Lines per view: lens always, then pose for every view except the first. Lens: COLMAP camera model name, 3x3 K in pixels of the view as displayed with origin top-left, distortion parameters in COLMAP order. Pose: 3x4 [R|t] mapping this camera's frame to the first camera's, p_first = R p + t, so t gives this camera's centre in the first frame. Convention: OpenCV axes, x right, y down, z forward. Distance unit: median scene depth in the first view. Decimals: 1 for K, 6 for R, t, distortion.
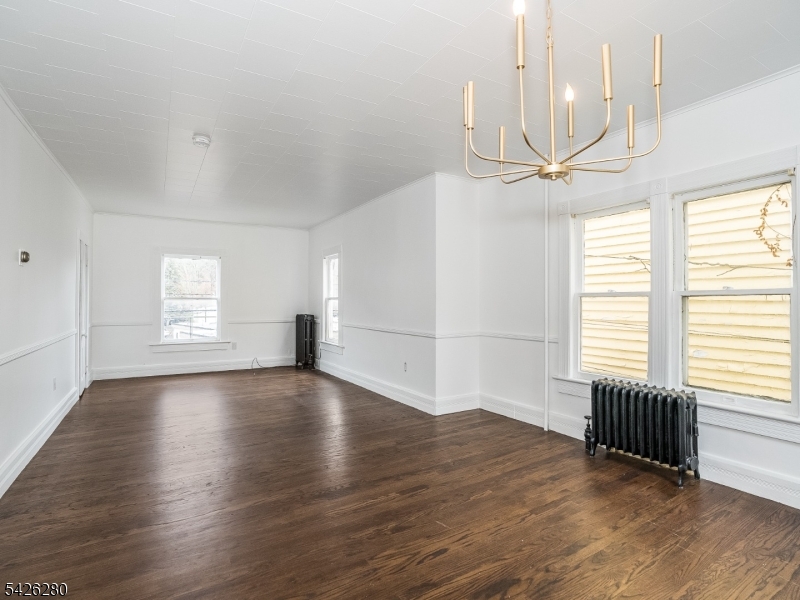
lens RADIAL K [[412.6, 0, 354.7], [0, 412.6, 300.5], [0, 0, 1]] dist [-0.089186, 0.063097]
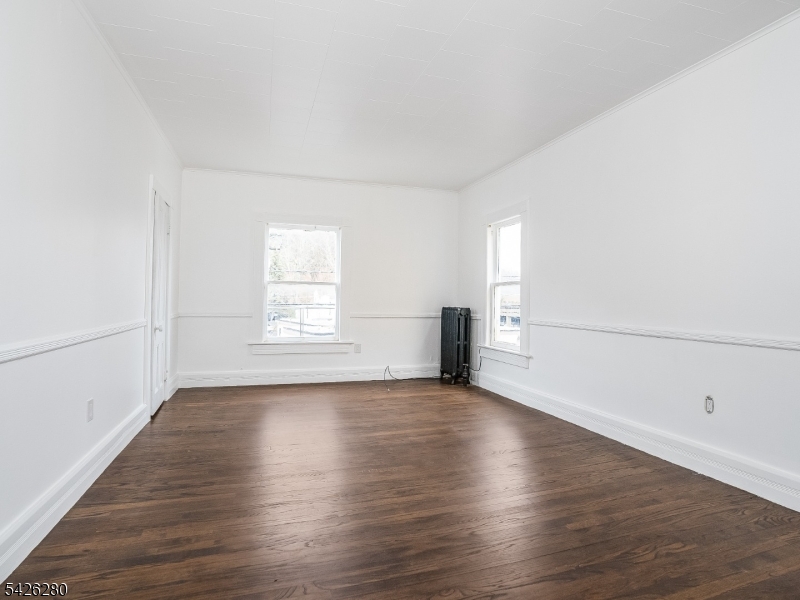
lens RADIAL K [[401.6, 0, 367.4], [0, 401.6, 300.1], [0, 0, 1]] dist [-0.031118, 0.000695]
pose [[0.980988, 0.014189, -0.193551, -0.140435], [-0.014897, 0.999887, -0.002200, 0.025929], [0.193498, 0.005042, 0.981088, 0.295617]]
